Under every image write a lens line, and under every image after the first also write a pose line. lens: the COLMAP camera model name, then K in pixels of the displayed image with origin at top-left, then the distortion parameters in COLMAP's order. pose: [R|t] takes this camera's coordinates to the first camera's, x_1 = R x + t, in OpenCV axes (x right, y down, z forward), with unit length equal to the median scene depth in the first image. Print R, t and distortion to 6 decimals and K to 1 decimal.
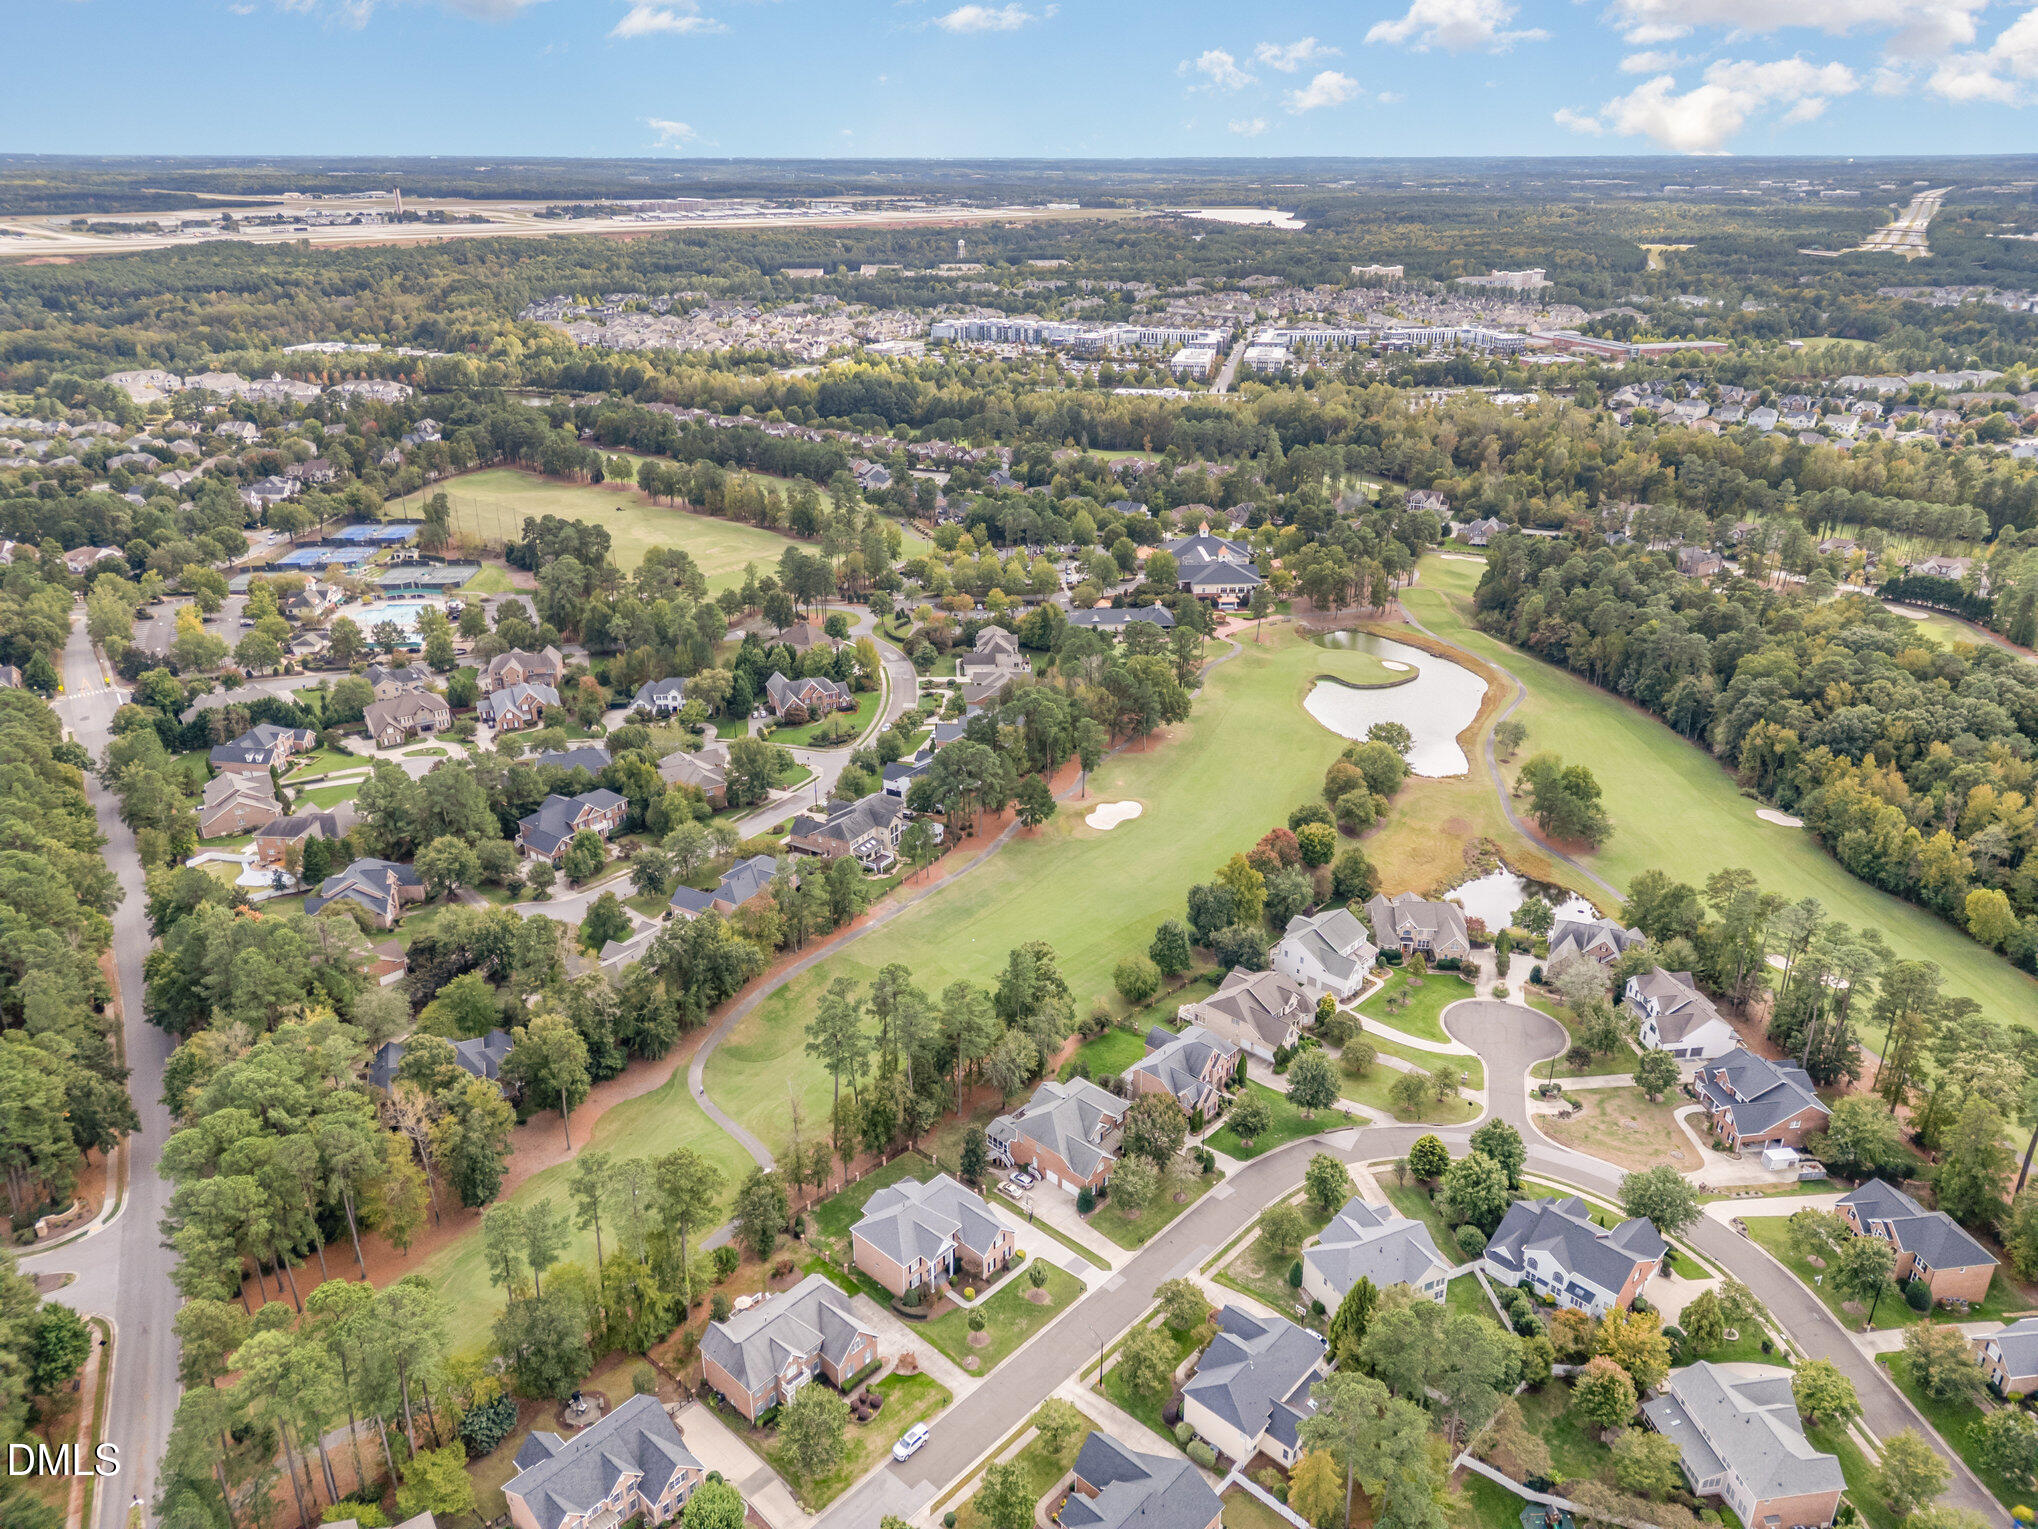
lens RADIAL K [[1413.6, 0, 1019.0], [0, 1413.6, 764.5], [0, 0, 1]] dist [0.073375, -0.062897]
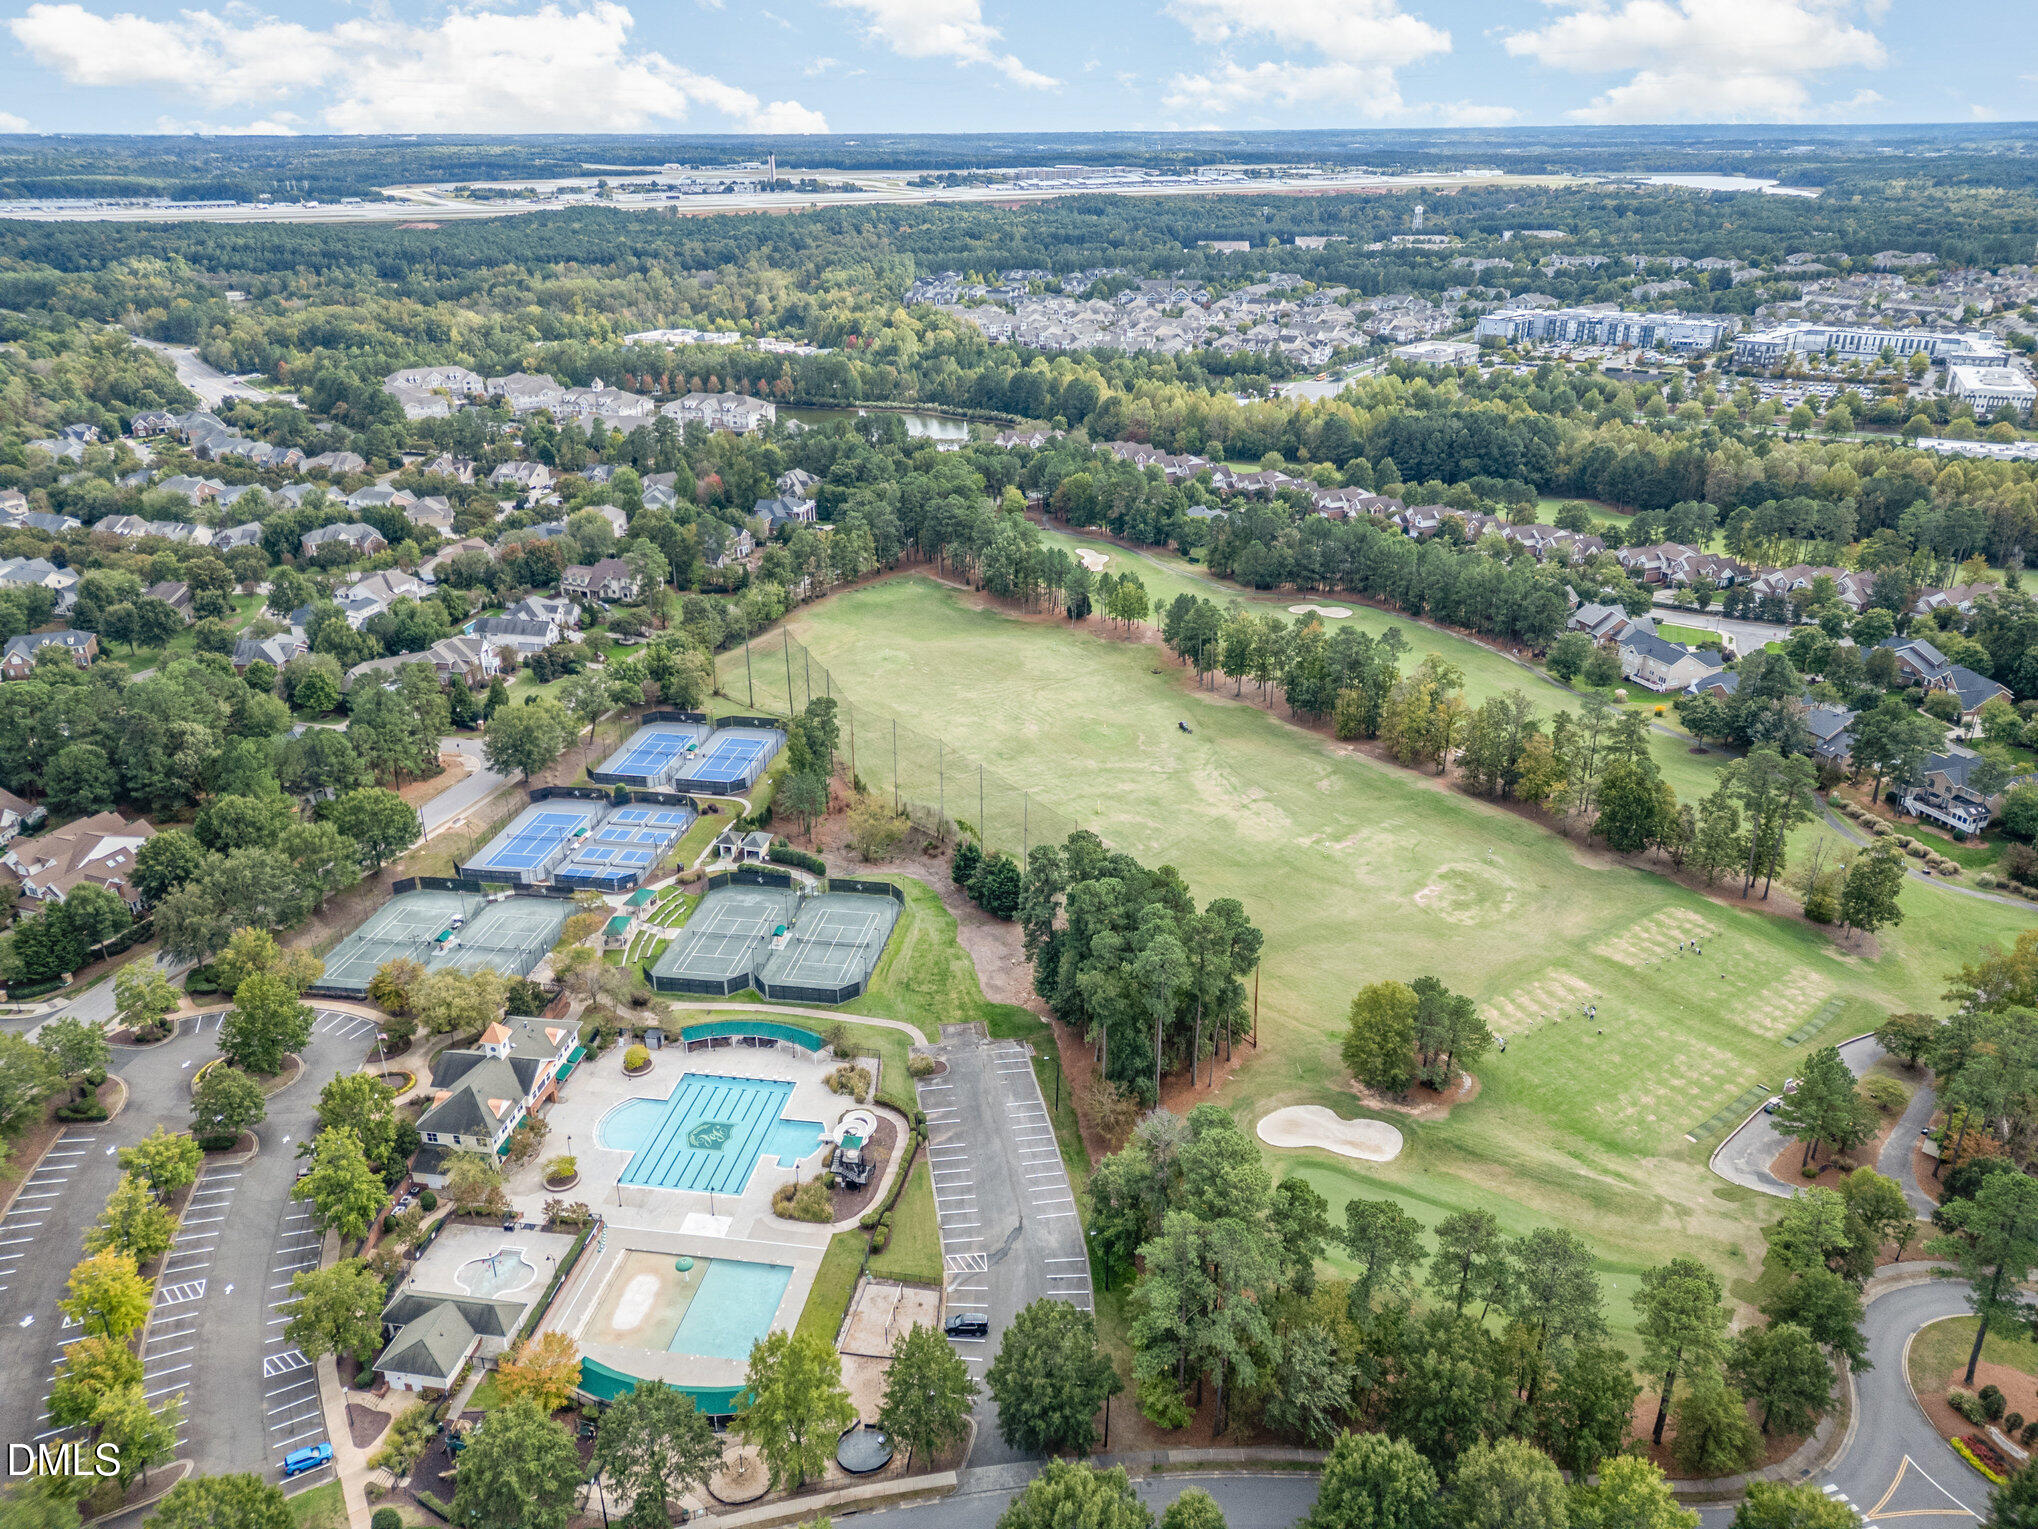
lens RADIAL K [[1413.6, 0, 1019.0], [0, 1413.6, 764.5], [0, 0, 1]] dist [0.073375, -0.062897]
pose [[0.975401, 0.085938, -0.202996, -0.116493], [-0.083132, 0.996288, 0.022323, -0.087015], [0.204161, -0.004899, 0.978925, 0.265070]]
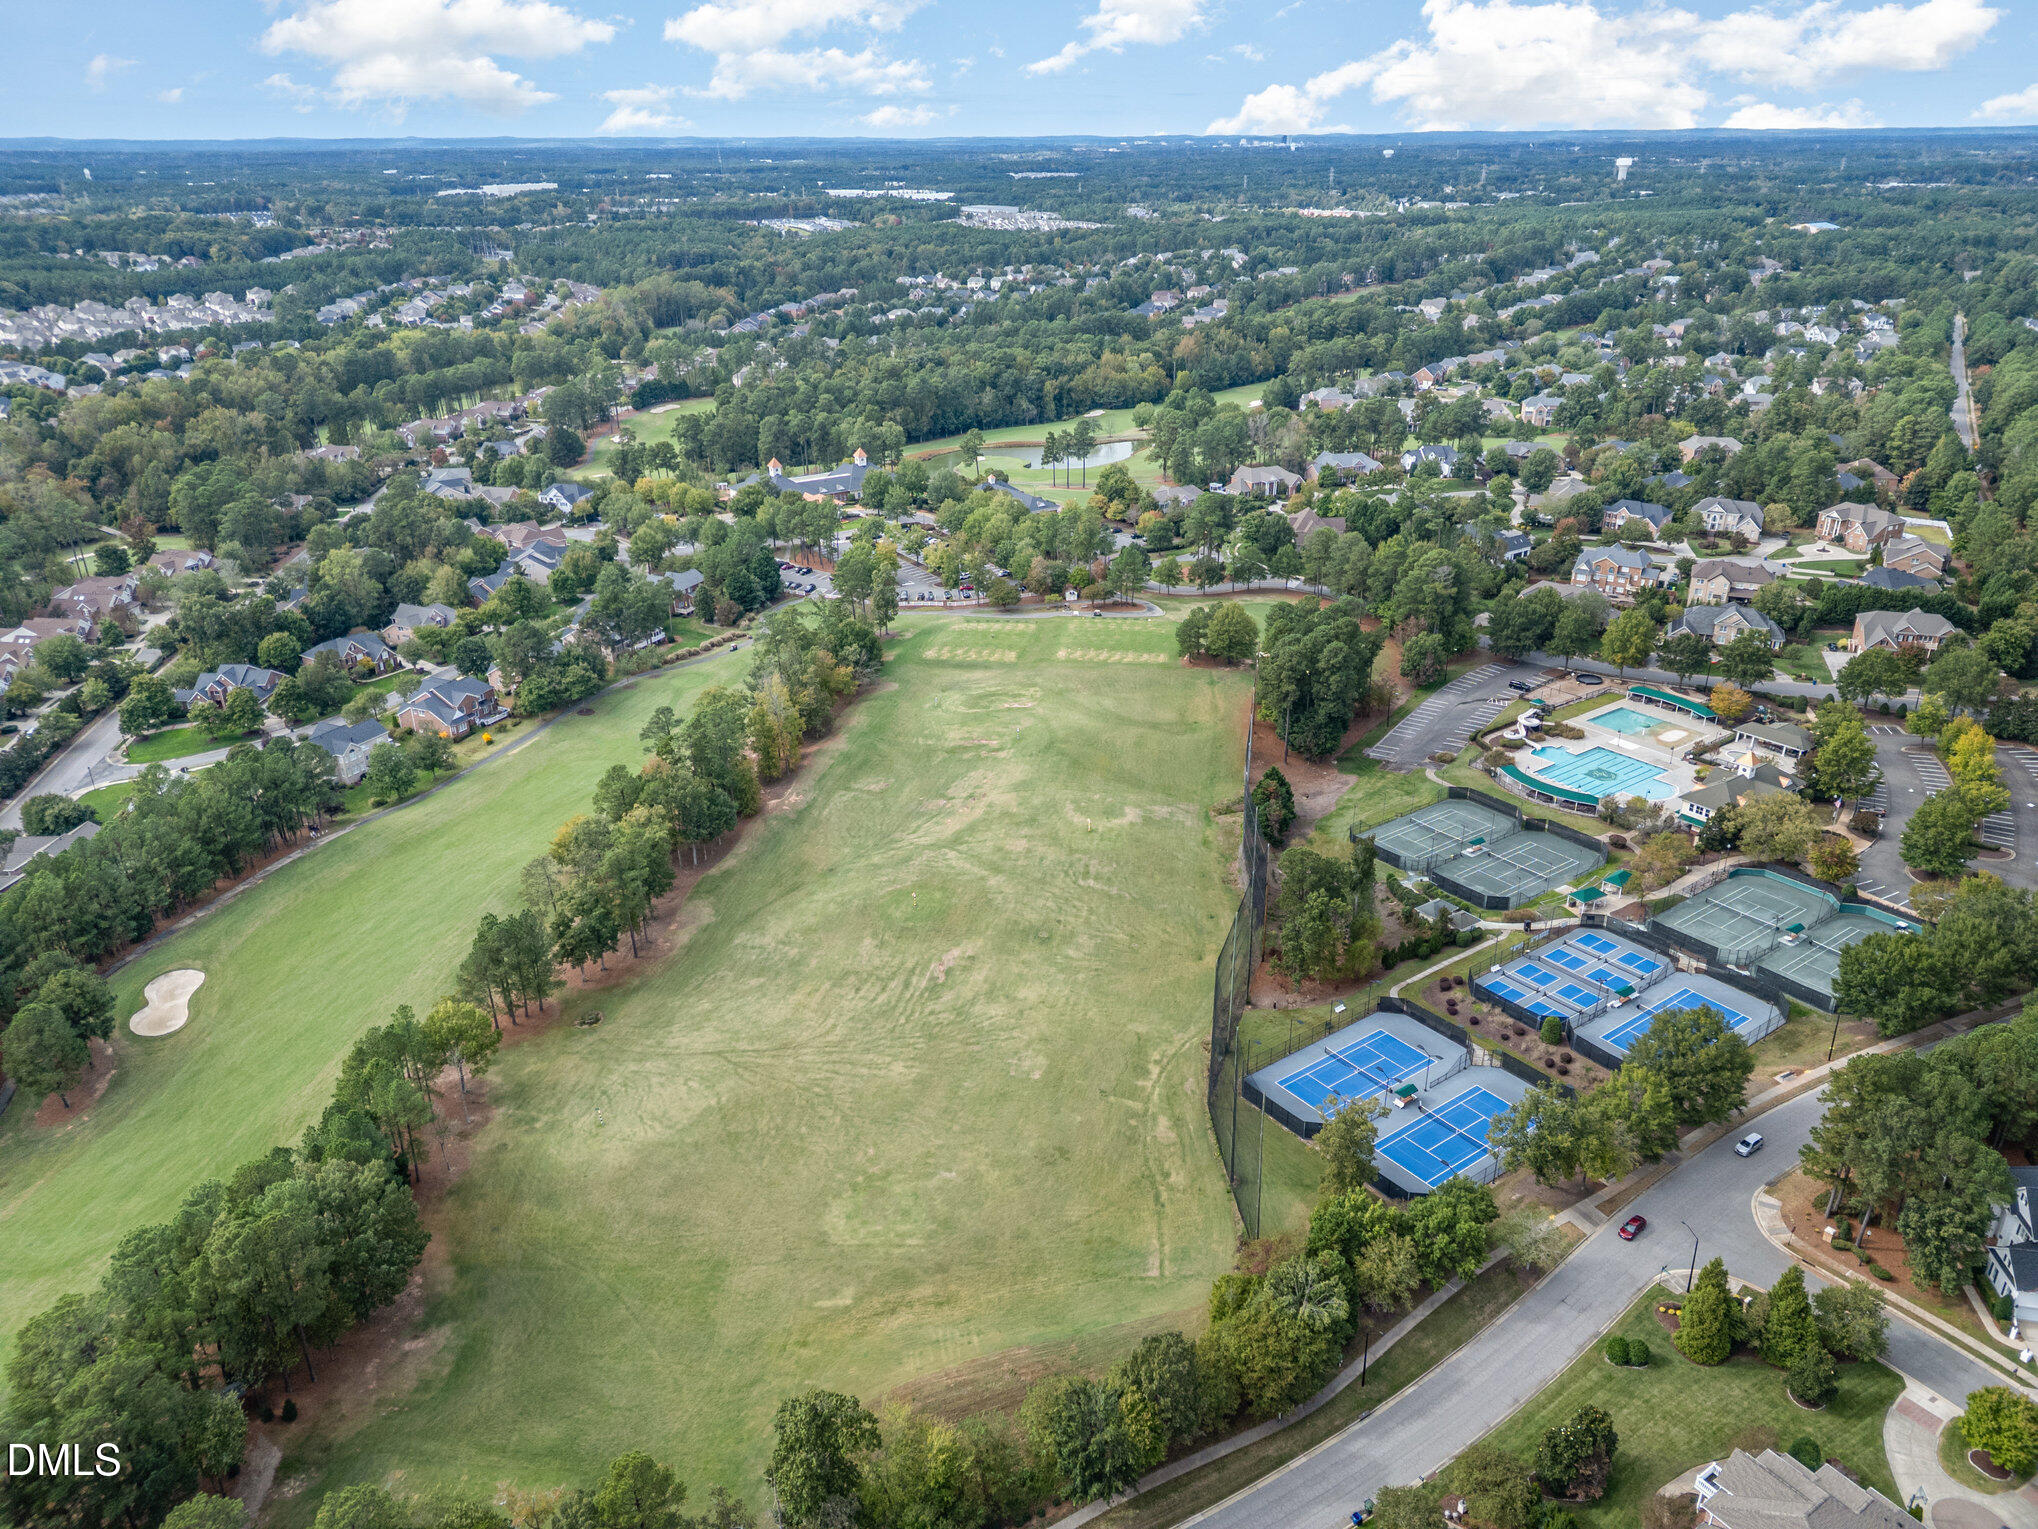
lens RADIAL K [[1413.6, 0, 1019.0], [0, 1413.6, 764.5], [0, 0, 1]] dist [0.073375, -0.062897]
pose [[-0.539669, -0.338539, 0.770810, -0.302149], [0.333441, 0.754757, 0.564942, -0.207104], [-0.773029, 0.561902, -0.294436, 0.544163]]
